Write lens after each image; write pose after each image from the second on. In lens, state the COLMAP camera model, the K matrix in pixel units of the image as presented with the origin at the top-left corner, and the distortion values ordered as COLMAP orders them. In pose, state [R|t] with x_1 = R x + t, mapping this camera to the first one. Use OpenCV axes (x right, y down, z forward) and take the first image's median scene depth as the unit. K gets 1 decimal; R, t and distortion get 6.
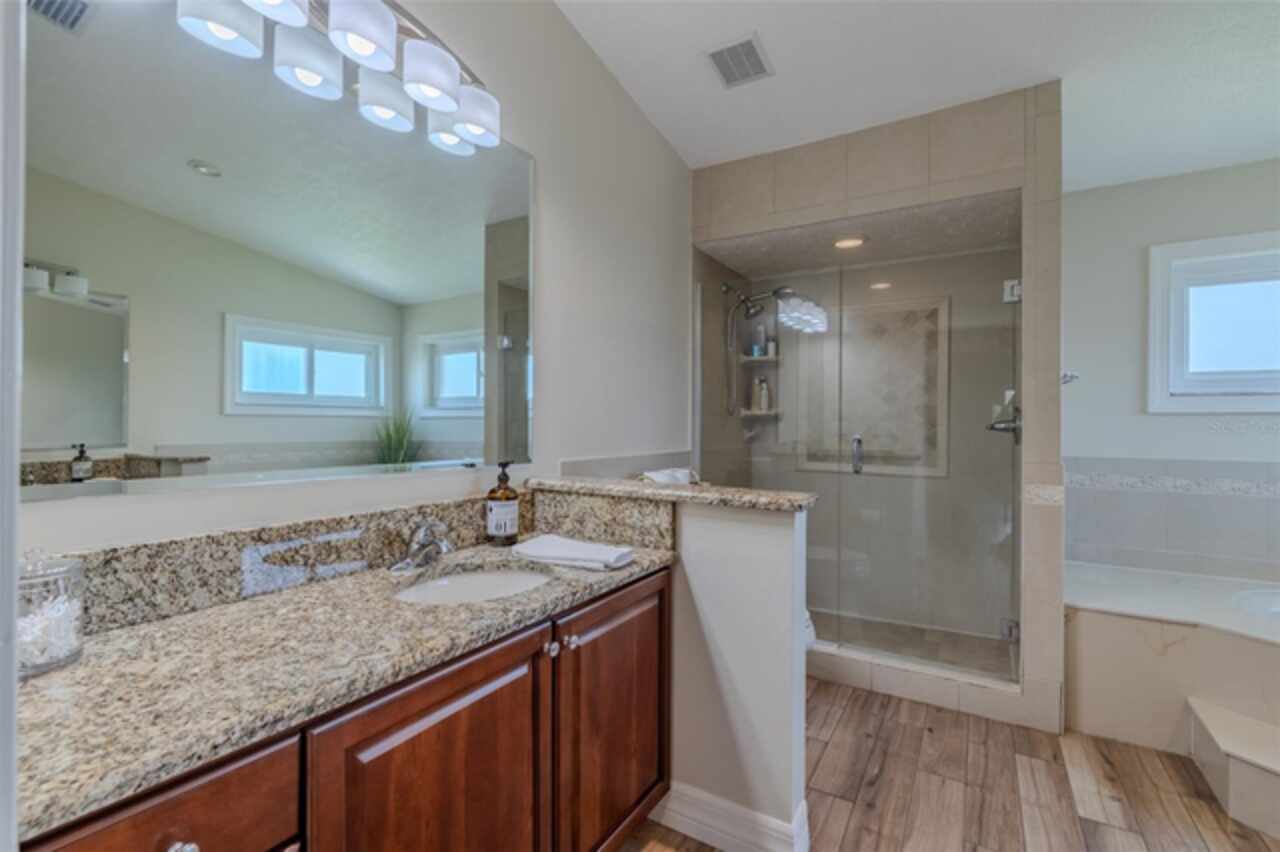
lens RADIAL K [[569.0, 0, 638.9], [0, 569.0, 420.9], [0, 0, 1]] dist [-0.000607, -0.000501]
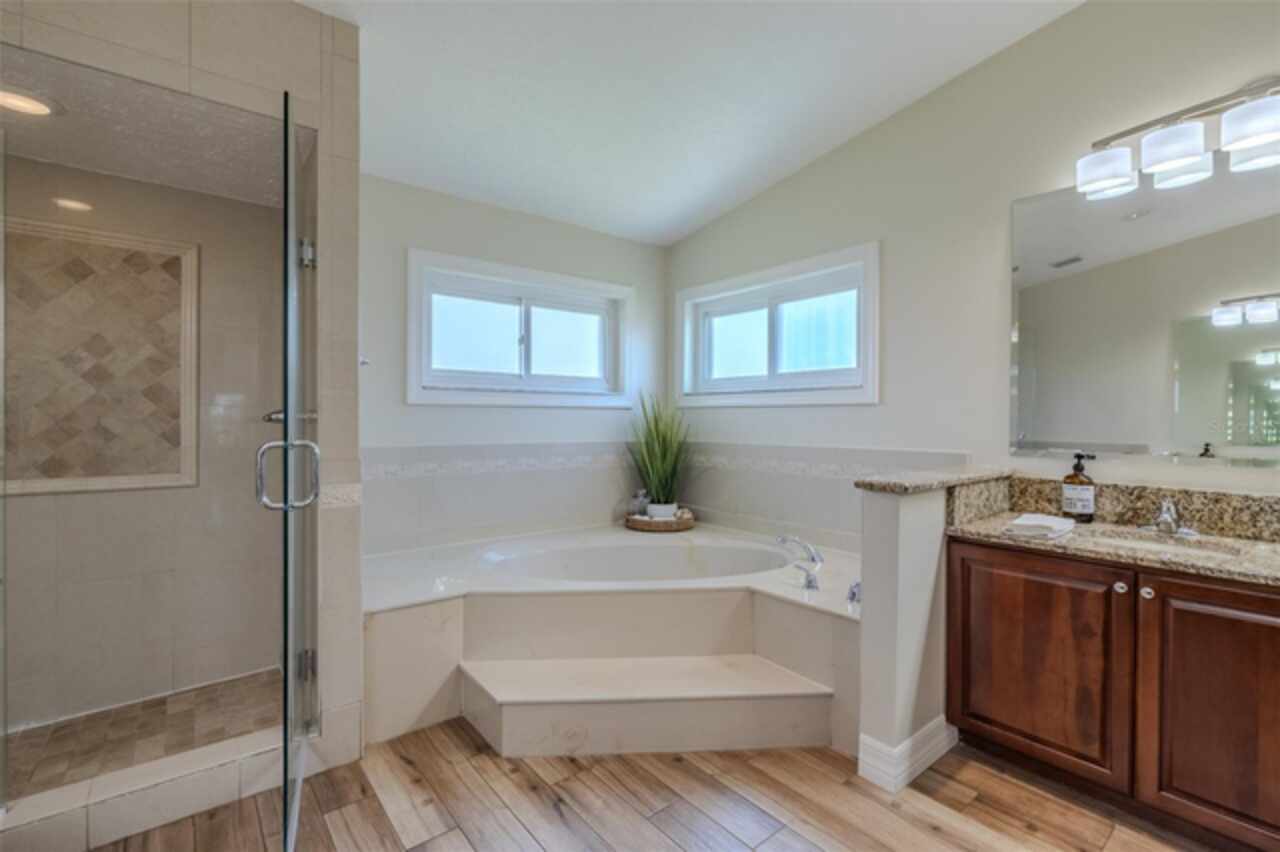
lens RADIAL K [[569.0, 0, 638.9], [0, 569.0, 420.9], [0, 0, 1]] dist [-0.000607, -0.000501]
pose [[0.340897, -0.012146, 0.940022, 0.049771], [-0.005755, 0.999871, 0.015007, -0.000352], [-0.940083, -0.010526, 0.340783, 0.285992]]
